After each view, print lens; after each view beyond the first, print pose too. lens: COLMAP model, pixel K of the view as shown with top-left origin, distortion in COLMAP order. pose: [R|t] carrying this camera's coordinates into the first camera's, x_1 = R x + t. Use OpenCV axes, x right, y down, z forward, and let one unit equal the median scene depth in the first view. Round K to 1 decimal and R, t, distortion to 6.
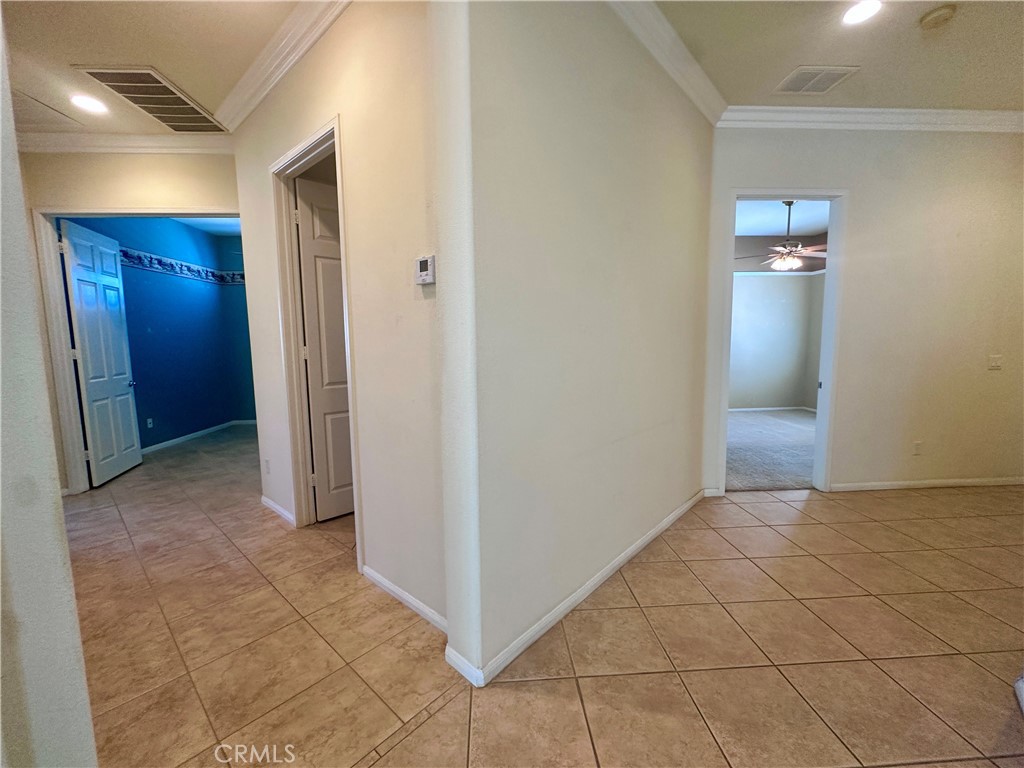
lens RADIAL K [[429.0, 0, 513.4], [0, 429.0, 381.9], [0, 0, 1]] dist [-0.003337, 0.000166]
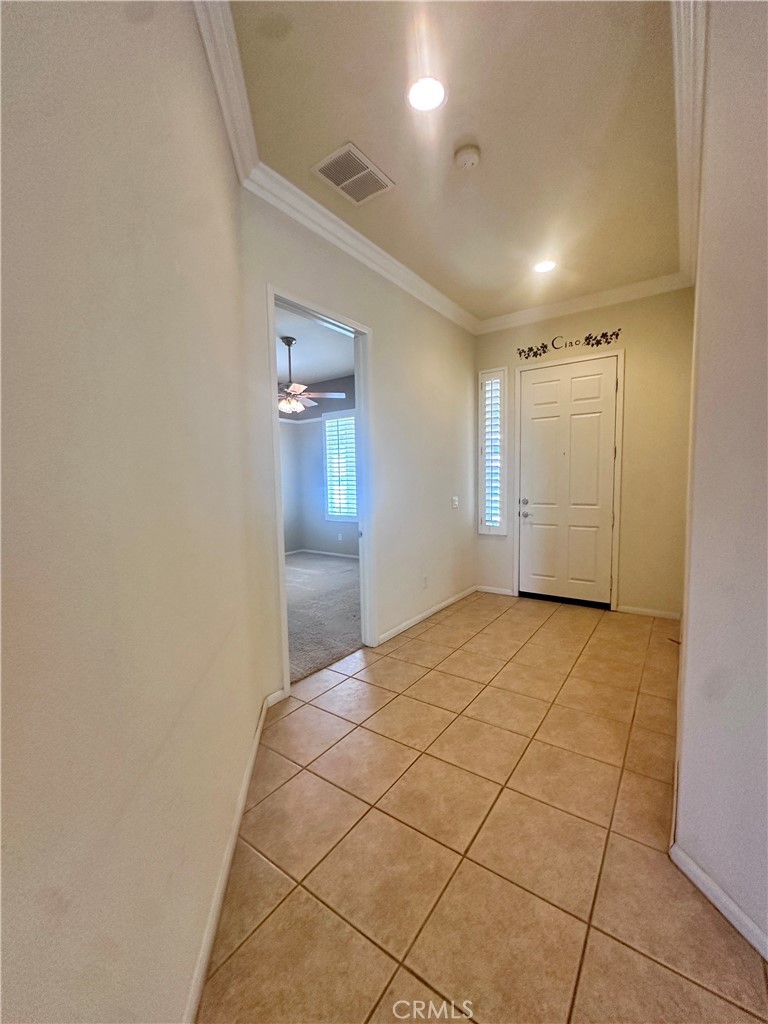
lens RADIAL K [[417.6, 0, 384.0], [0, 417.6, 512.0], [0, 0, 1]] dist [0.000146, 0.000283]
pose [[0.635496, -0.062615, 0.769561, 0.053327], [0.089294, 0.995979, 0.007299, -0.043146], [-0.766924, 0.064079, 0.638531, 0.381058]]
